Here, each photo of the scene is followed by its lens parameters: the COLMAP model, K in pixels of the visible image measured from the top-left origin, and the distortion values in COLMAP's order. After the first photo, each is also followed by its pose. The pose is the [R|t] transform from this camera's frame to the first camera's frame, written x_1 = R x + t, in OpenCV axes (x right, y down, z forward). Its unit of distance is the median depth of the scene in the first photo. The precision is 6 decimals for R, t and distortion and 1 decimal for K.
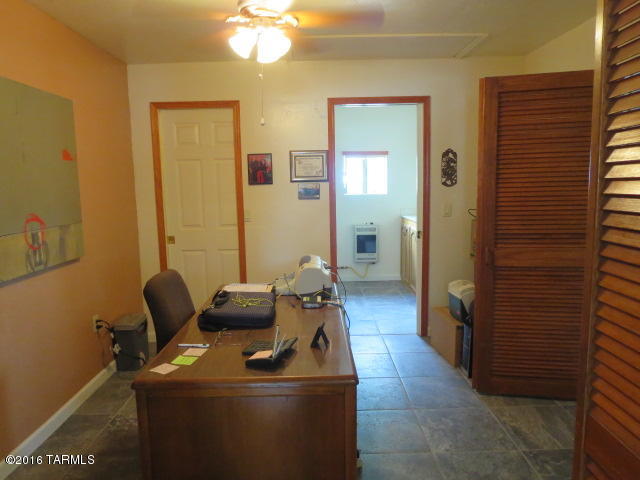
lens RADIAL K [[462.4, 0, 320.5], [0, 462.4, 240.7], [0, 0, 1]] dist [-0.031143, -0.001133]
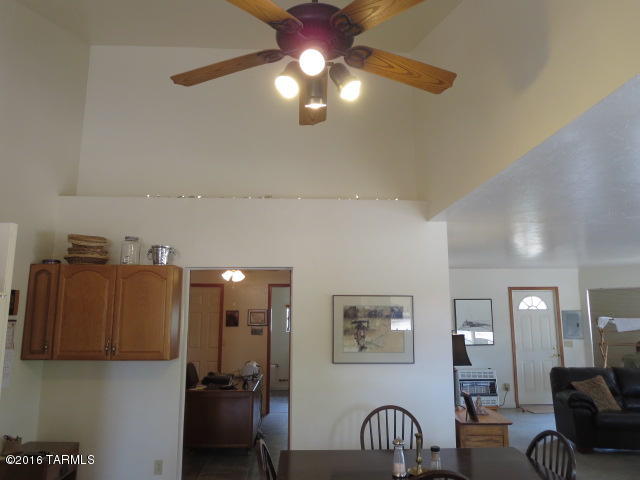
lens RADIAL K [[462.4, 0, 319.1], [0, 462.4, 239.5], [0, 0, 1]] dist [-0.031143, -0.001133]
pose [[0.998724, 0.033598, 0.037707, 0.152627], [-0.021403, 0.957827, -0.286548, 0.076767], [-0.045744, 0.285375, 0.957324, -0.986243]]
